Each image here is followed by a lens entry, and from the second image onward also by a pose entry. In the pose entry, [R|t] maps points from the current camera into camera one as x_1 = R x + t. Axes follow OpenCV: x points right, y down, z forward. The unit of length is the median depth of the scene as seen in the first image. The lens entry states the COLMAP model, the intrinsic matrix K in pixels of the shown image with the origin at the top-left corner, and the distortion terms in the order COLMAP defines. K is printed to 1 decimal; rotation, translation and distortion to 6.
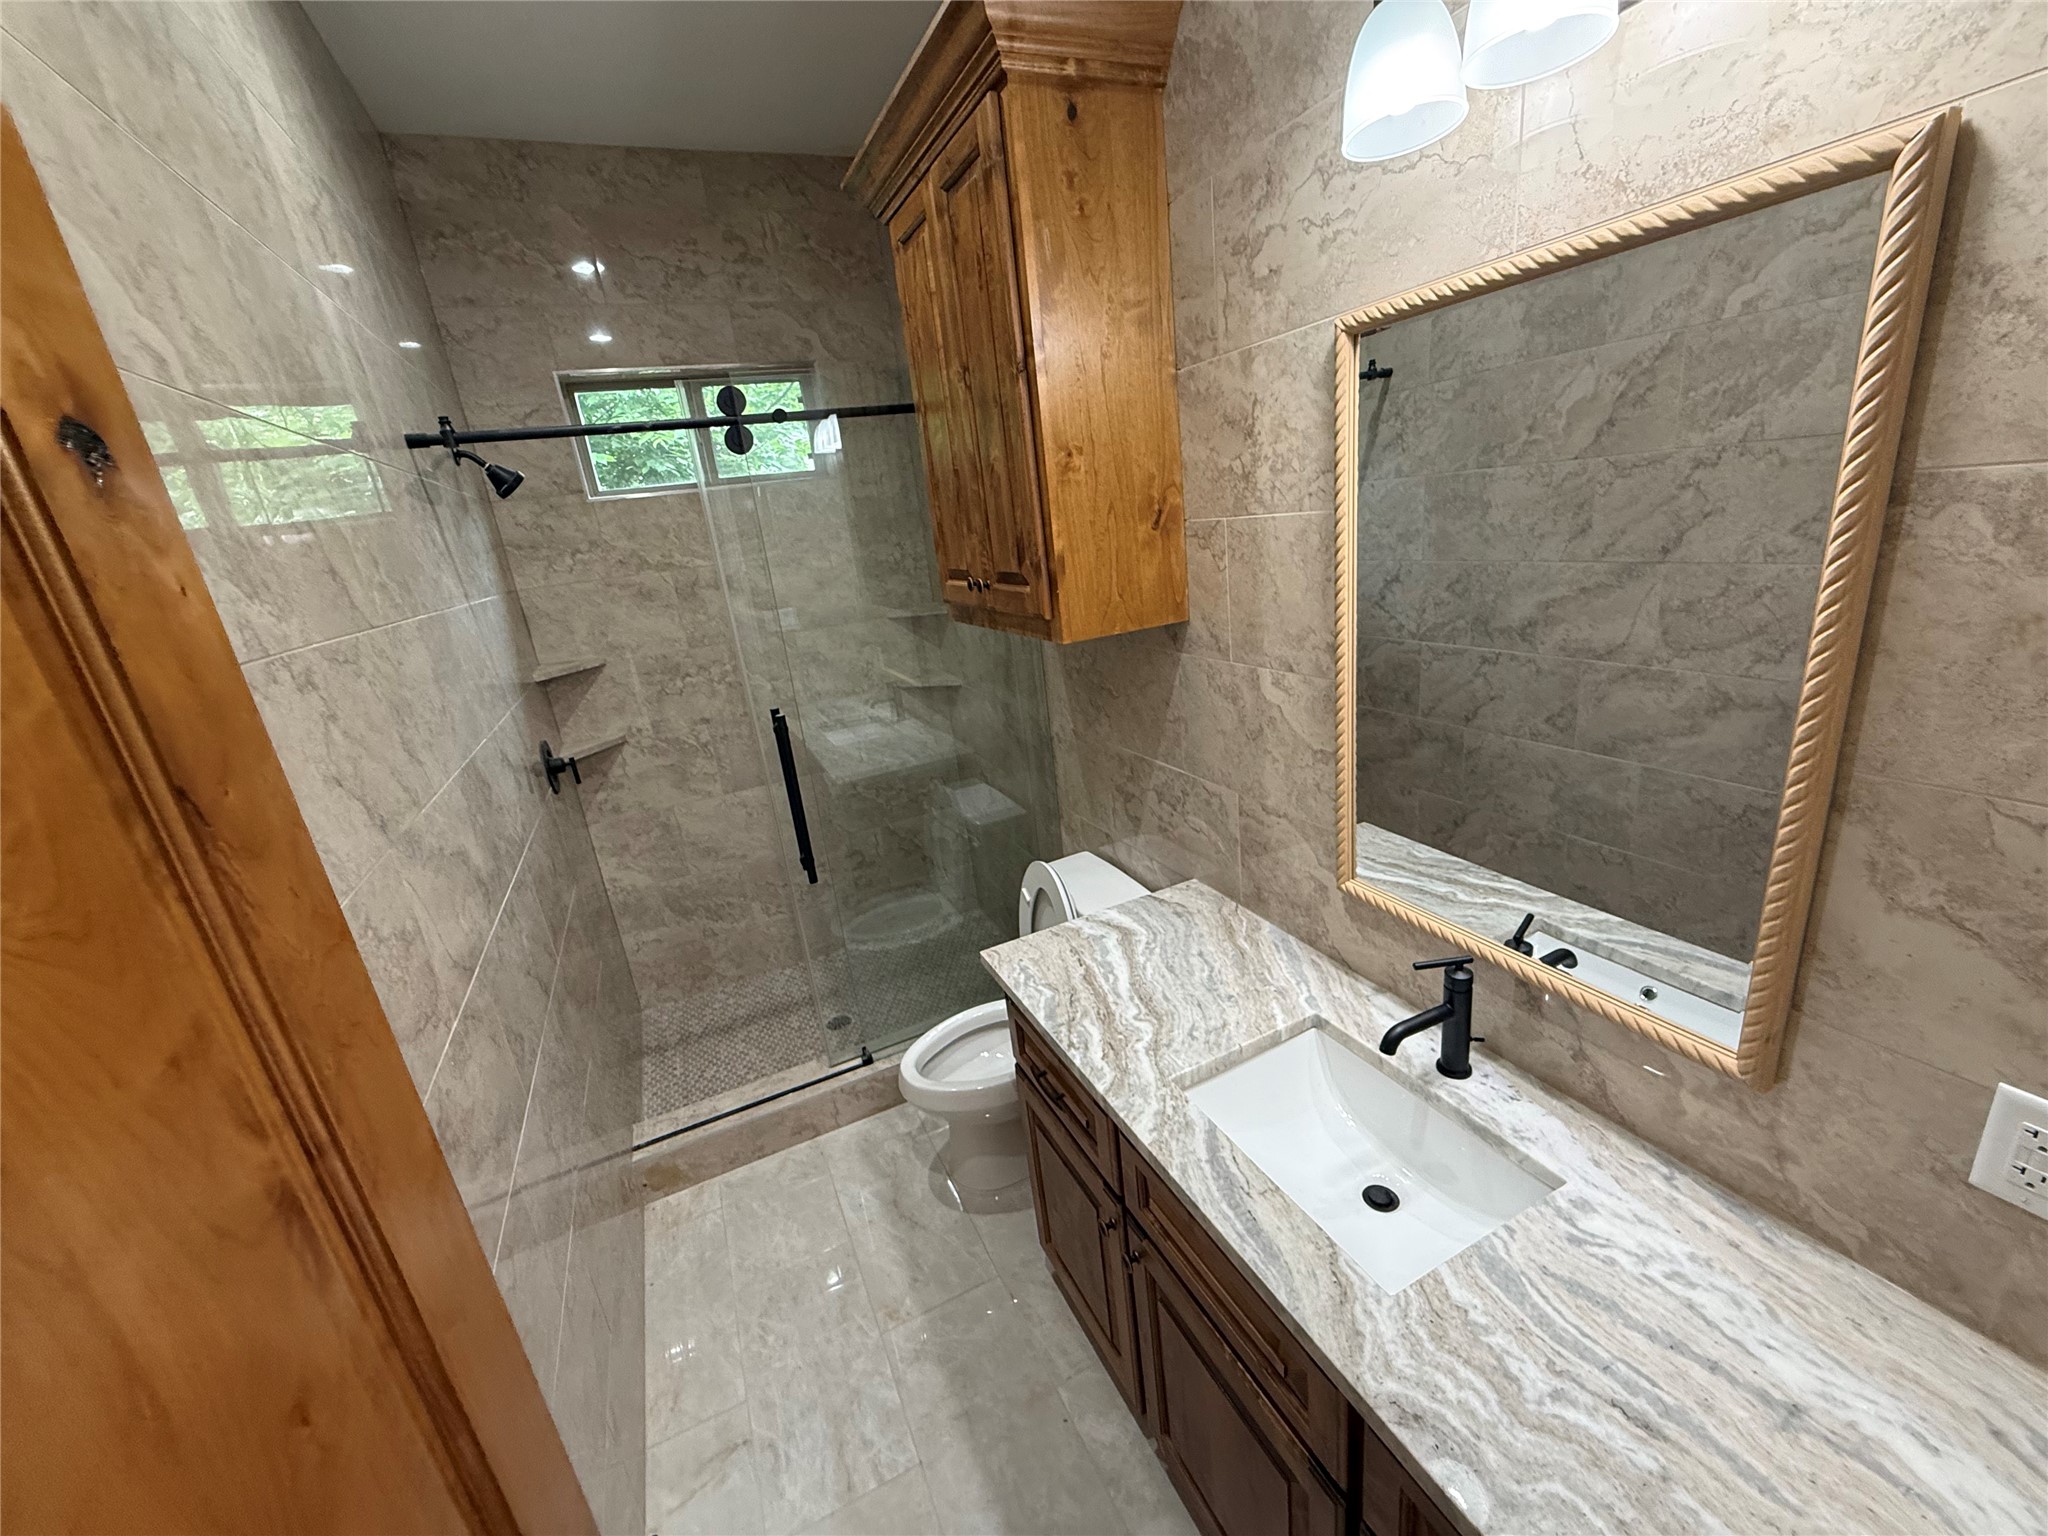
lens RADIAL K [[816.0, 0, 1024.9], [0, 816.0, 767.4], [0, 0, 1]] dist [0.000252, -0.000508]
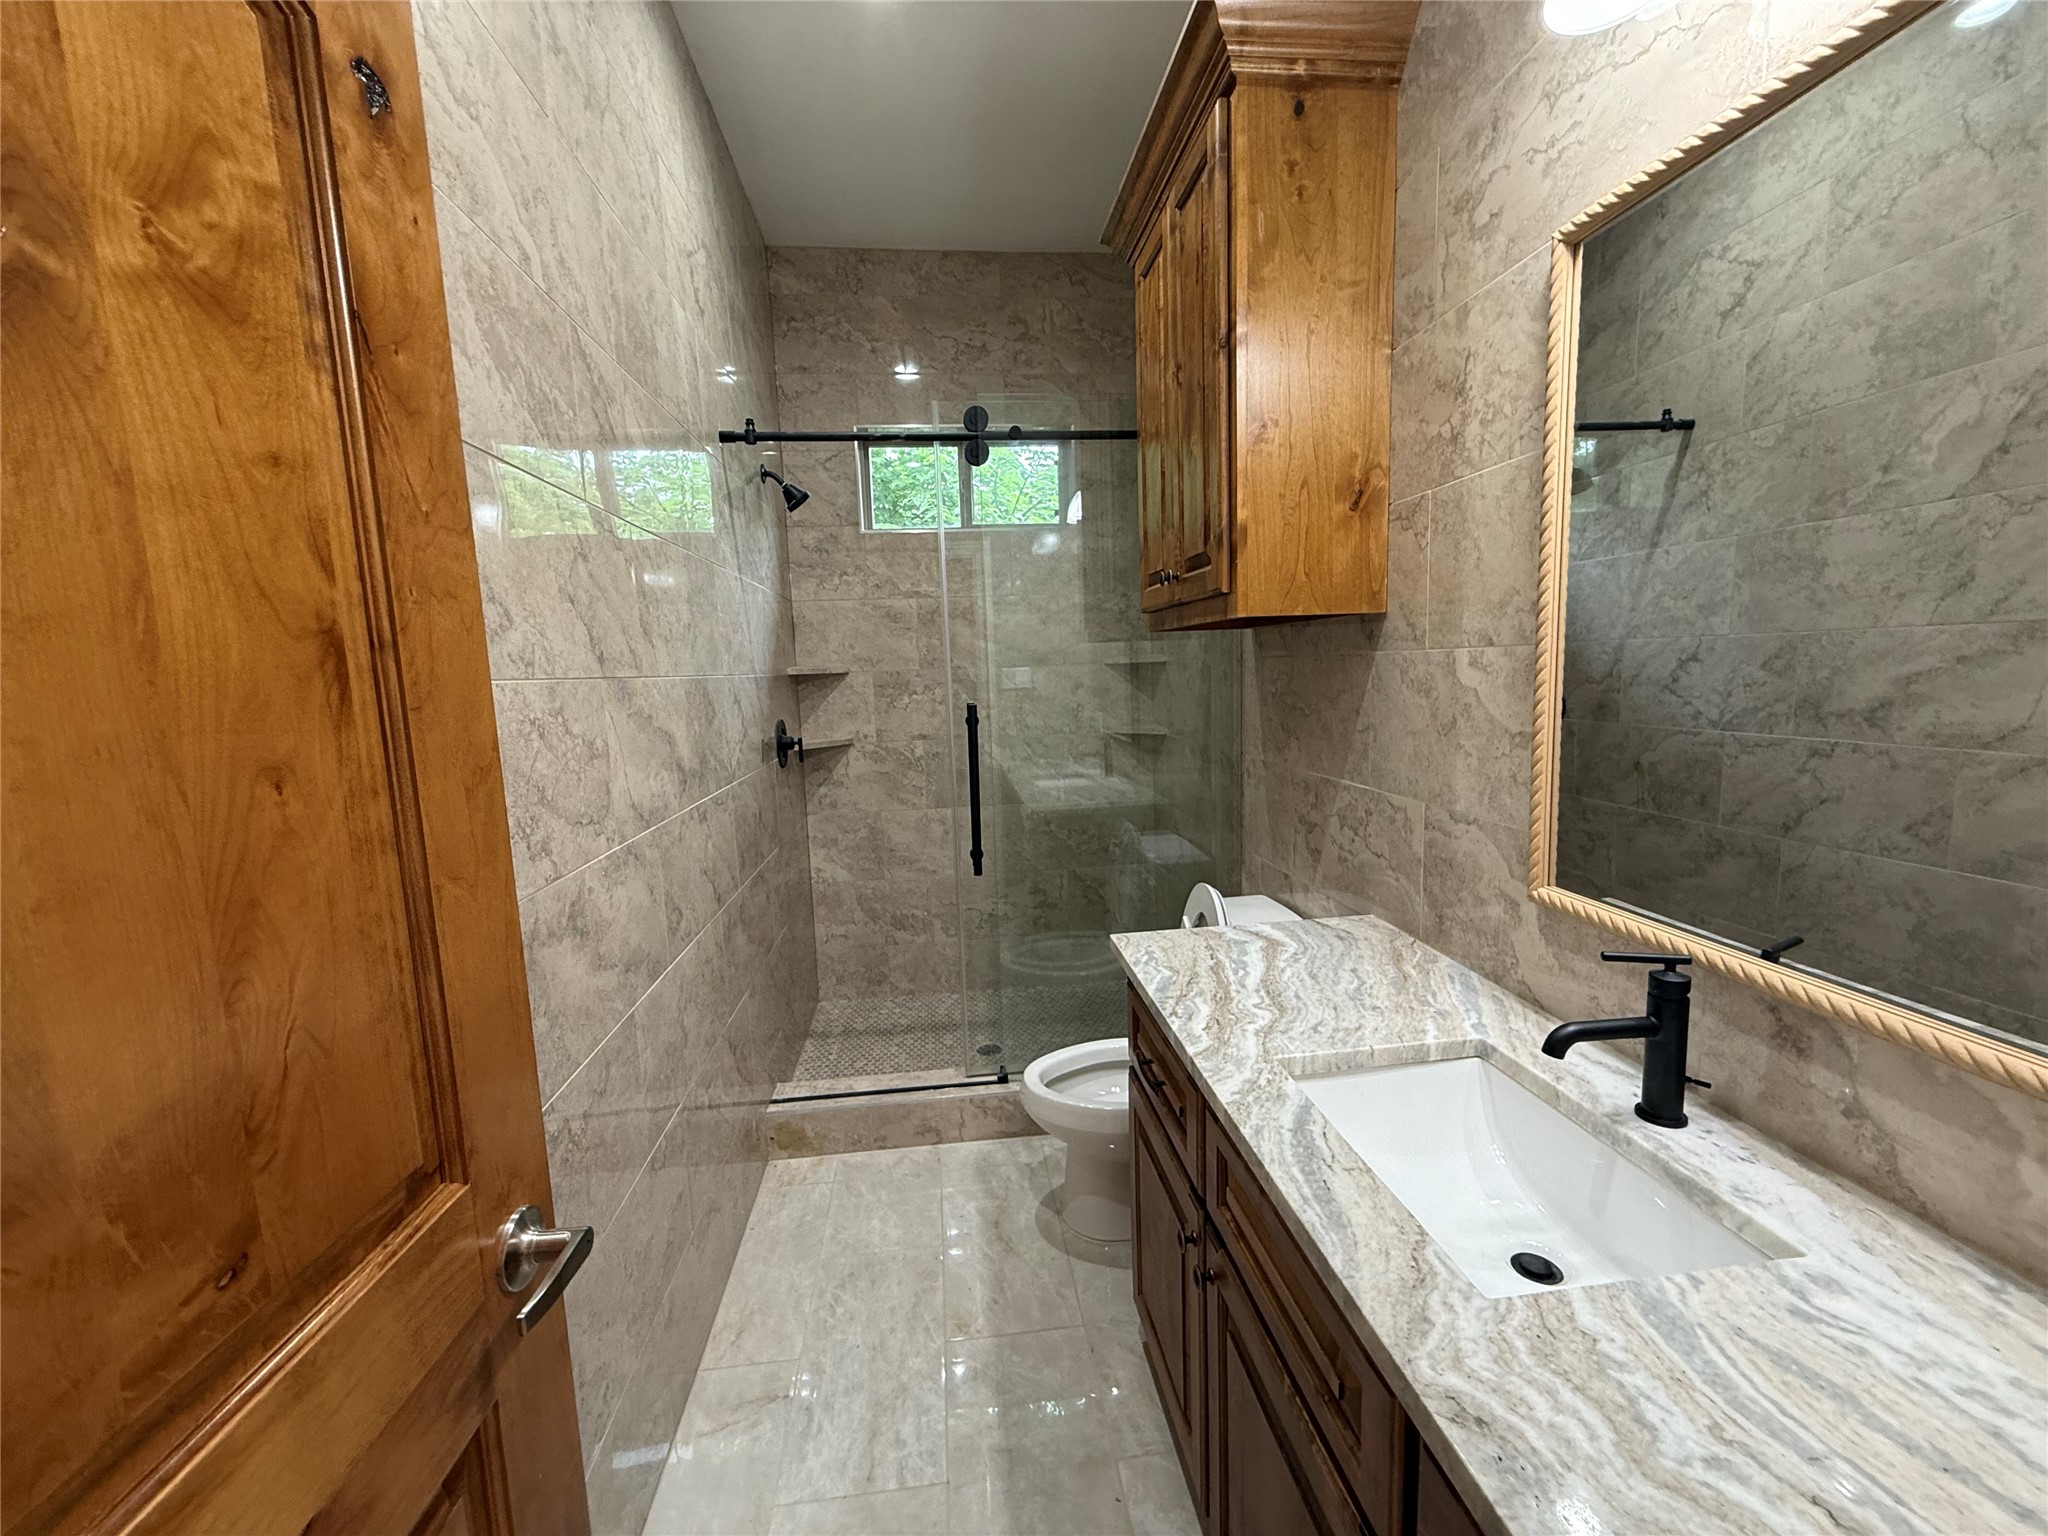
lens RADIAL K [[816.0, 0, 1022.5], [0, 816.0, 764.0], [0, 0, 1]] dist [0.000252, -0.000508]
pose [[0.945953, 0.119162, -0.301619, 0.115713], [-0.165678, 0.977090, -0.133586, 0.184880], [0.278790, 0.176338, 0.944024, 0.048069]]
